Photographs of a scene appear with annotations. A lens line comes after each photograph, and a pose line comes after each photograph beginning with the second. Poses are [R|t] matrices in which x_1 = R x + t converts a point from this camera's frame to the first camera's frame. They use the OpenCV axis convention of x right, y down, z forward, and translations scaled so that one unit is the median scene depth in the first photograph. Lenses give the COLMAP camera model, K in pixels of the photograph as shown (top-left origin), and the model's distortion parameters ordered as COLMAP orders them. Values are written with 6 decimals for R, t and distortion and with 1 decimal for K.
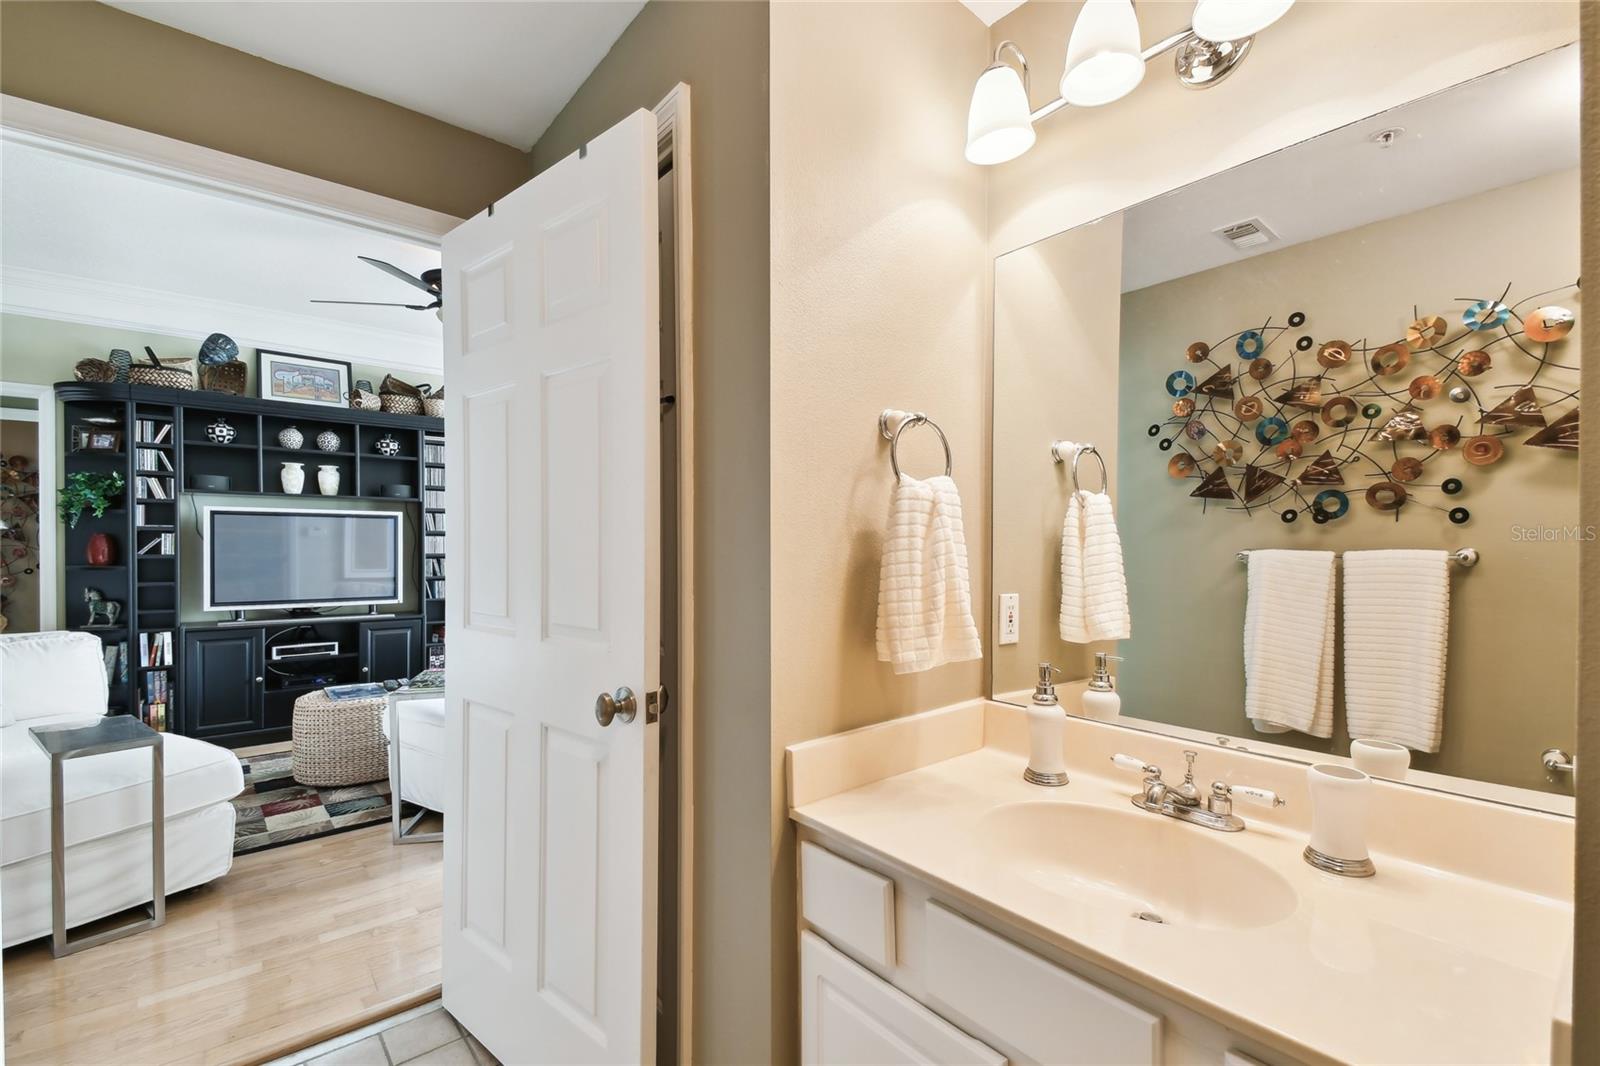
lens RADIAL K [[706.5, 0, 800.0], [0, 706.5, 533.0], [0, 0, 1]] dist [-0.000406, -0.000005]
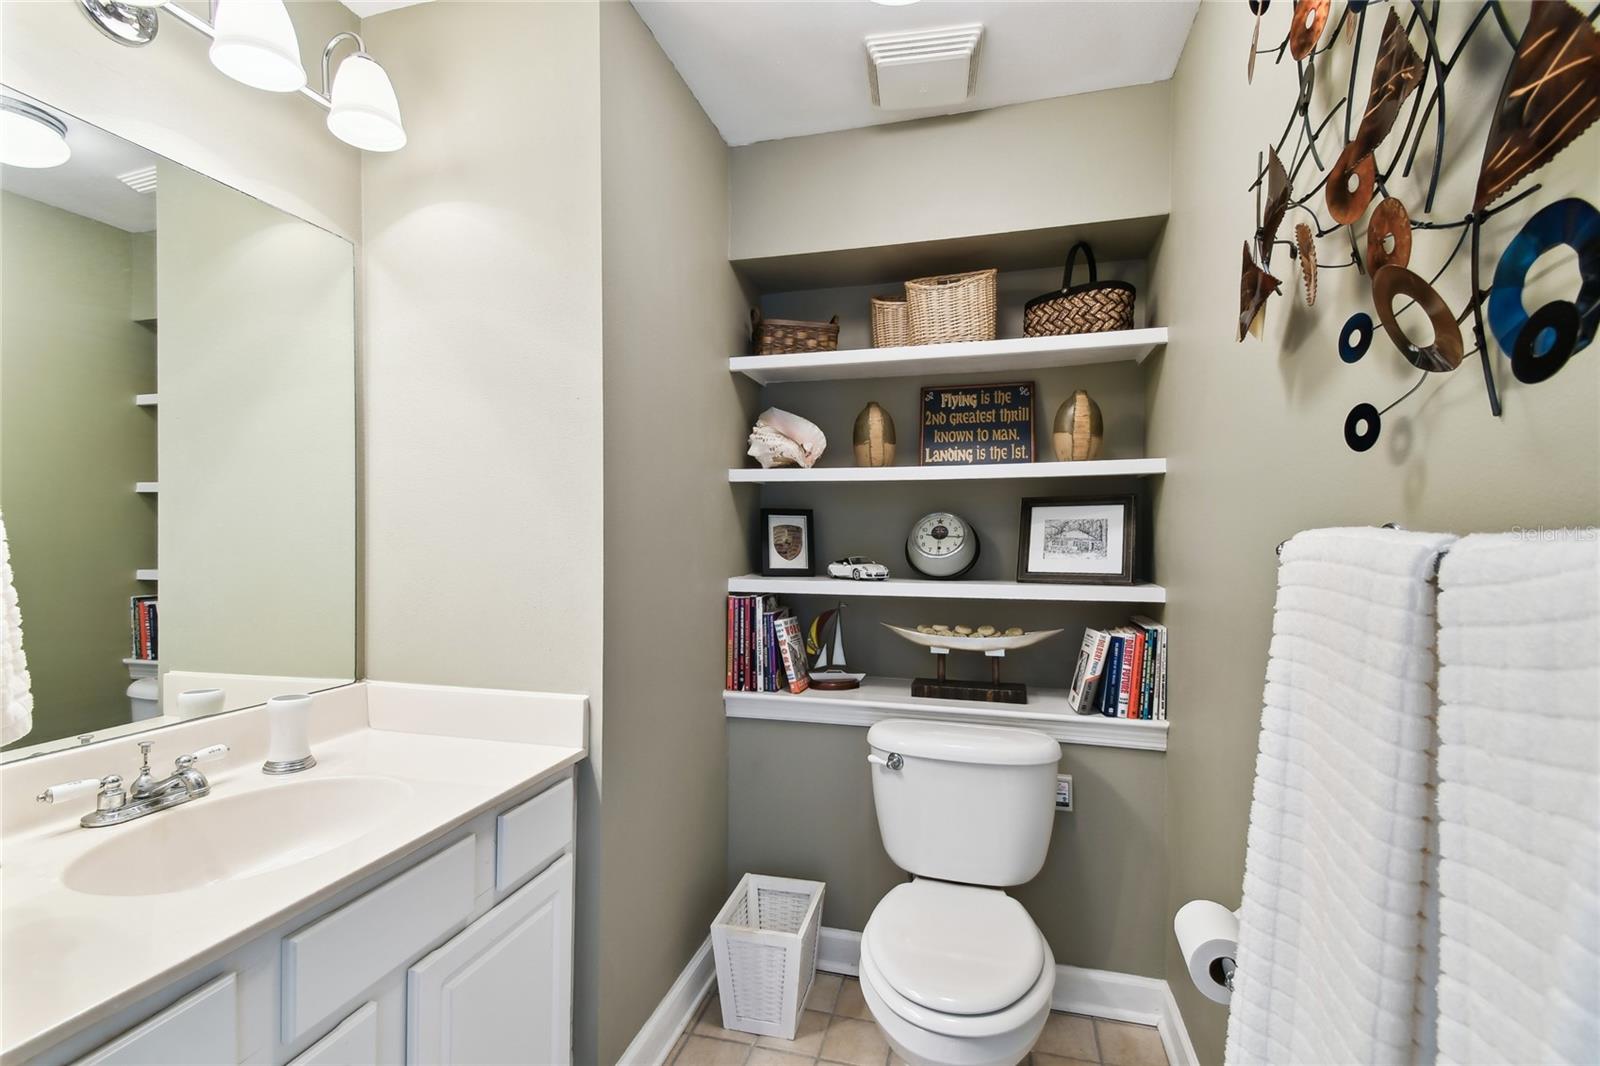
lens RADIAL K [[706.5, 0, 800.0], [0, 706.5, 533.0], [0, 0, 1]] dist [-0.000406, -0.000005]
pose [[-0.575796, 0.000984, 0.817593, -0.877036], [-0.018797, 0.999719, -0.014441, 0.029998], [-0.817377, -0.023683, -0.575616, 0.998433]]
